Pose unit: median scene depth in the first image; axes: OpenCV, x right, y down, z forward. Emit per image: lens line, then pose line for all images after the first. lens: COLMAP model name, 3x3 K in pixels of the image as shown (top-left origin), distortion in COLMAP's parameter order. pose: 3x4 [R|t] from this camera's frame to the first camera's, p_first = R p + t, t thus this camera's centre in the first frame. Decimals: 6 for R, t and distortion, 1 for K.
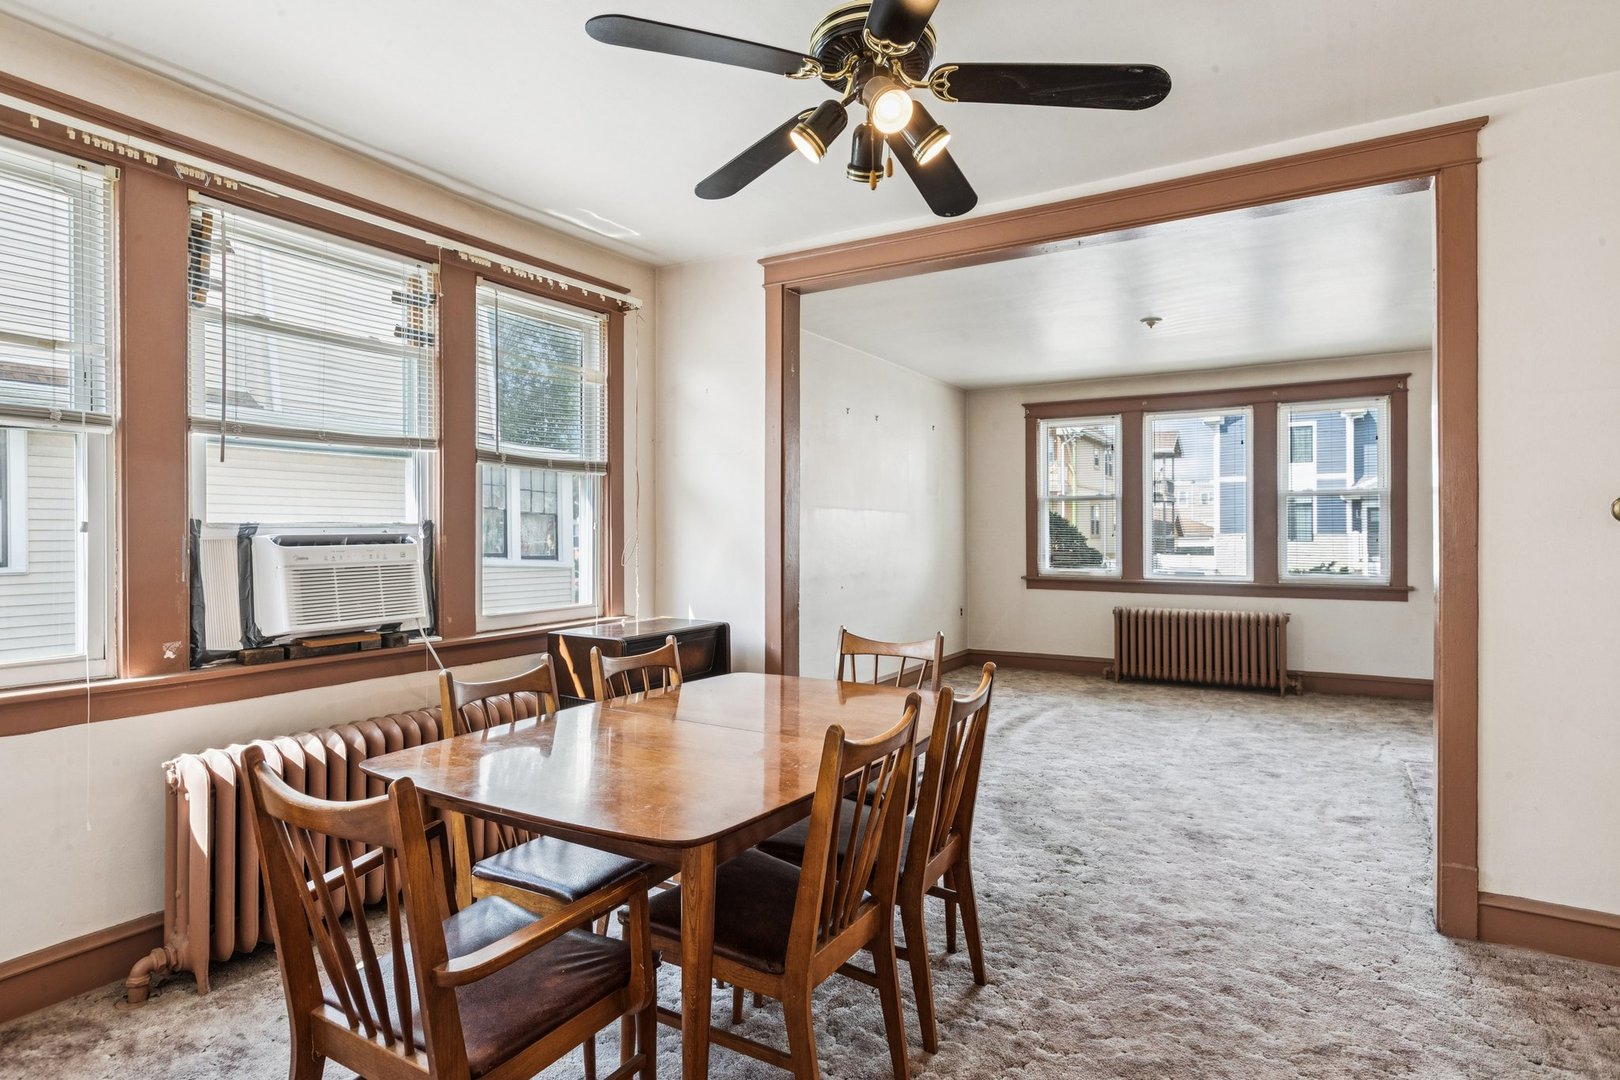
lens RADIAL K [[918.4, 0, 808.9], [0, 918.4, 532.1], [0, 0, 1]] dist [0.002872, -0.000047]
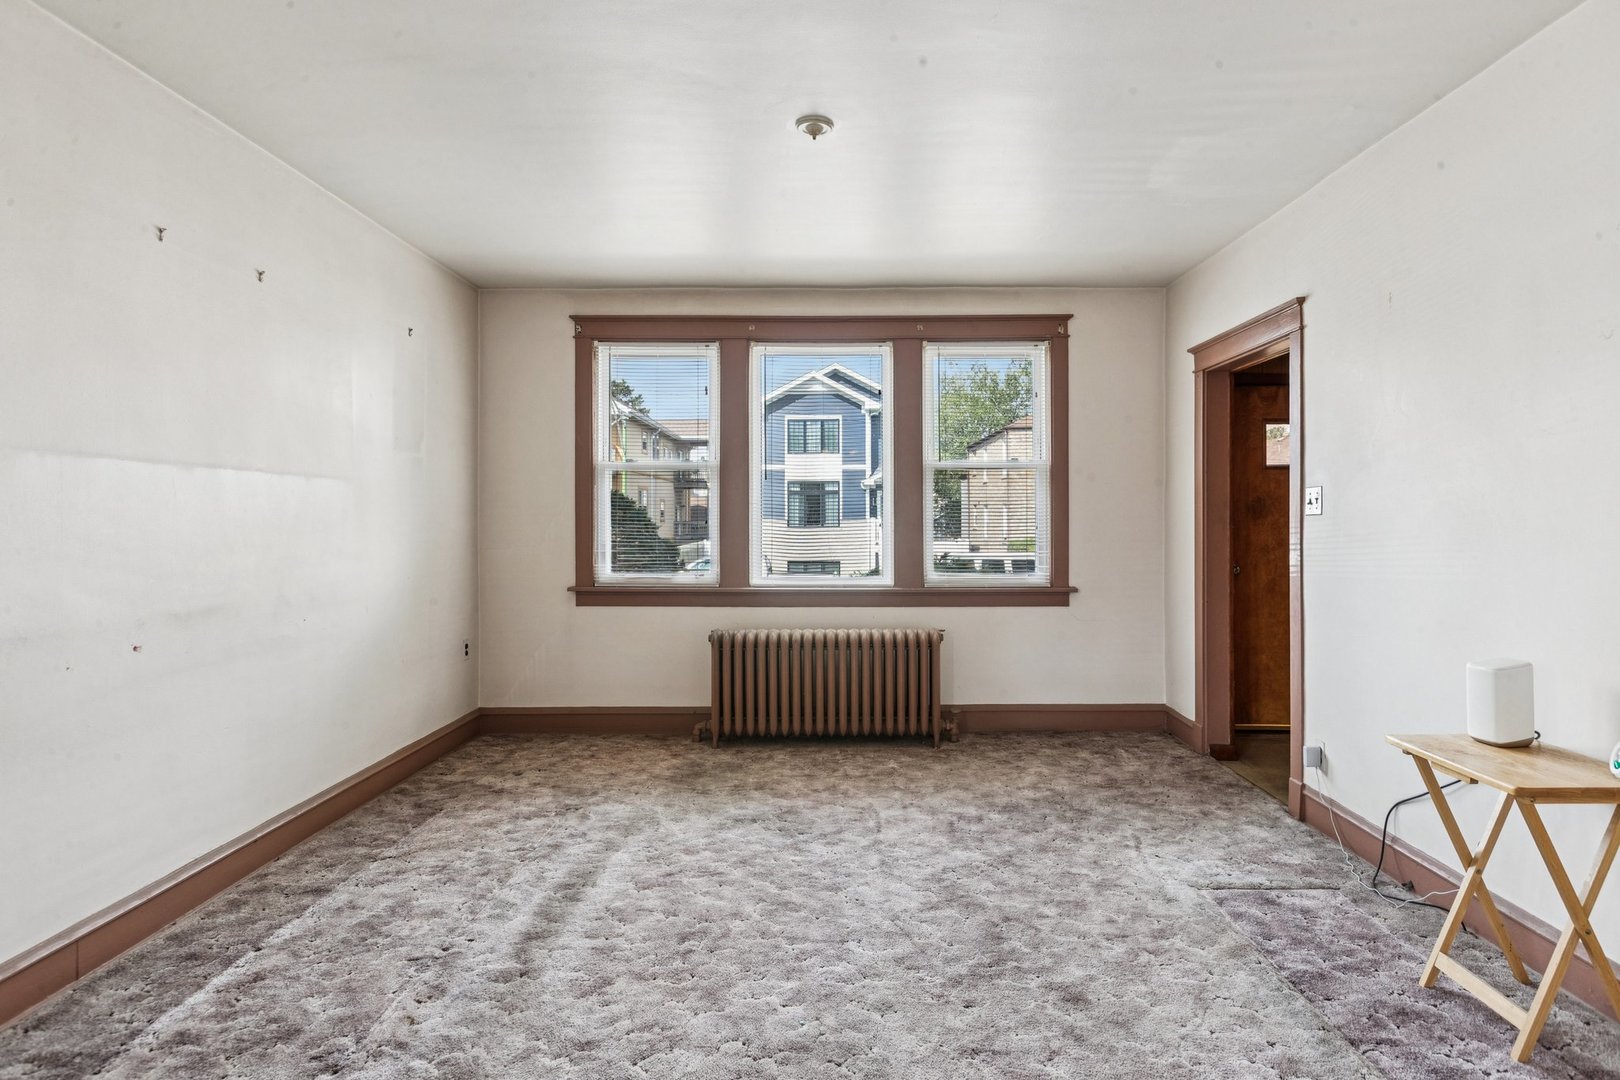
lens RADIAL K [[918.4, 0, 835.2], [0, 918.4, 508.7], [0, 0, 1]] dist [0.002872, -0.000047]
pose [[0.870968, 0.004886, 0.491316, 0.087171], [0.000445, 0.999942, -0.010734, 0.001046], [-0.491340, 0.009567, 0.870916, 0.386632]]
